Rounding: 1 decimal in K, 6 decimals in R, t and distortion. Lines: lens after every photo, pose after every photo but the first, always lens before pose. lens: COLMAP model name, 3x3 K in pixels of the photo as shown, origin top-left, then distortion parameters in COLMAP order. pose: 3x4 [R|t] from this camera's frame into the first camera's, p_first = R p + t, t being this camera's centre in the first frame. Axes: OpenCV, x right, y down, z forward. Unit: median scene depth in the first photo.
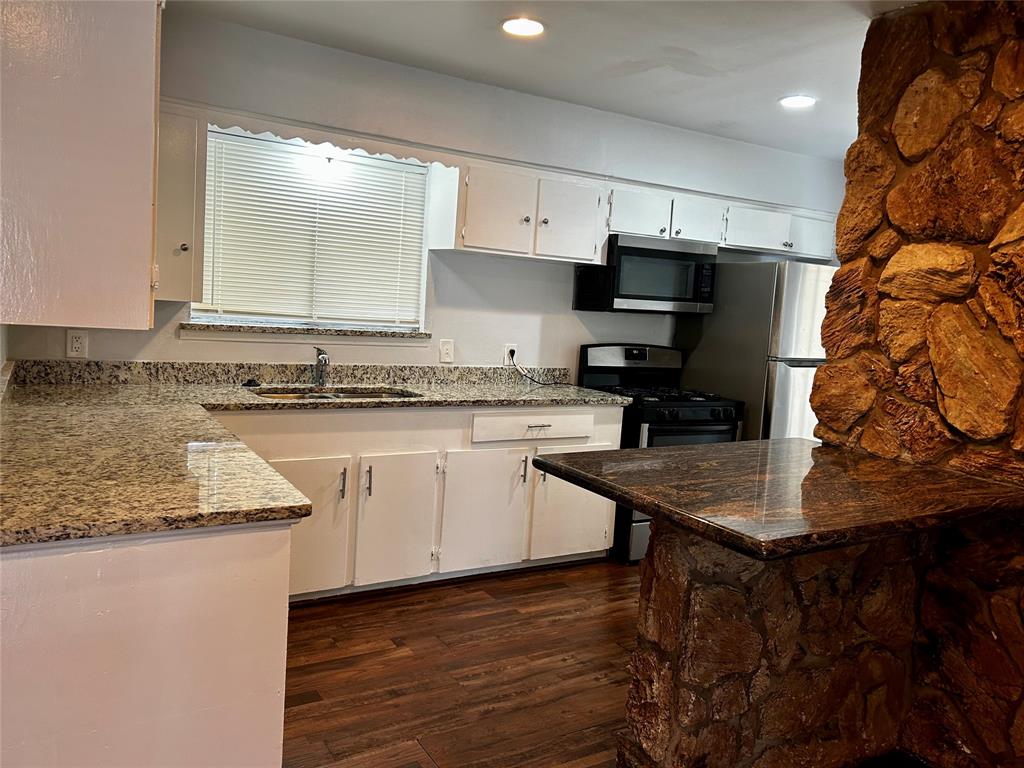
lens RADIAL K [[767.1, 0, 536.8], [0, 767.1, 389.0], [0, 0, 1]] dist [0.041902, -0.135663]
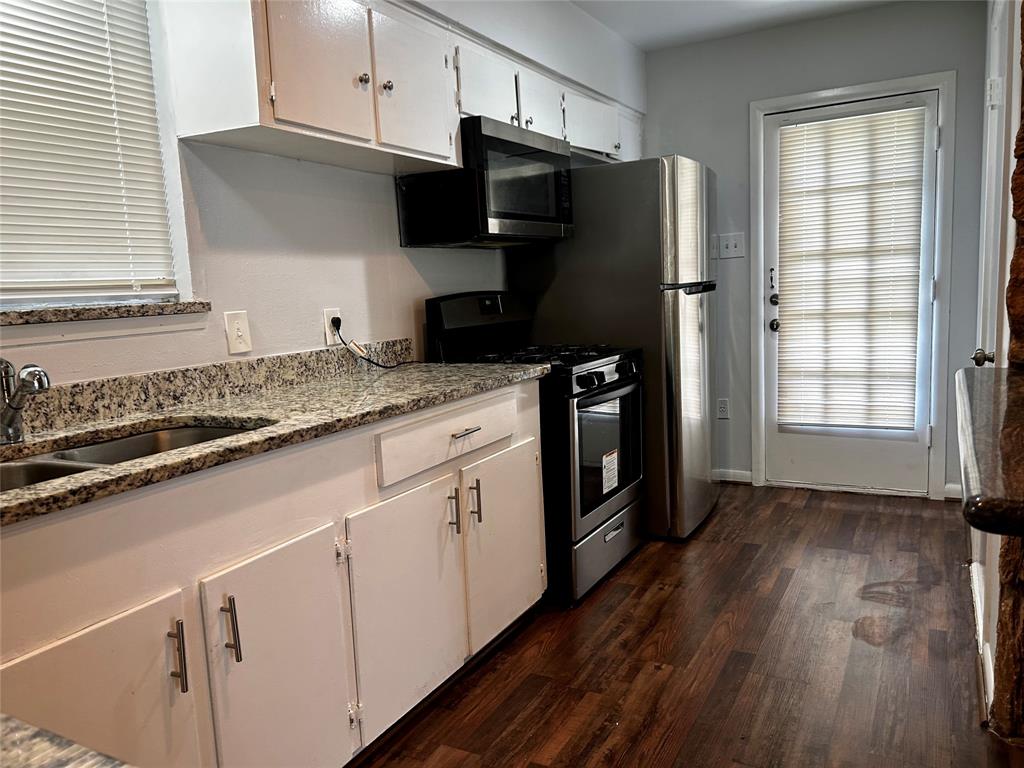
lens RADIAL K [[767.1, 0, 536.8], [0, 767.1, 389.0], [0, 0, 1]] dist [0.041902, -0.135663]
pose [[0.852825, -0.172480, 0.492889, -0.214431], [0.156982, 0.984897, 0.073032, -0.017108], [-0.498042, 0.015091, 0.867022, 0.434463]]
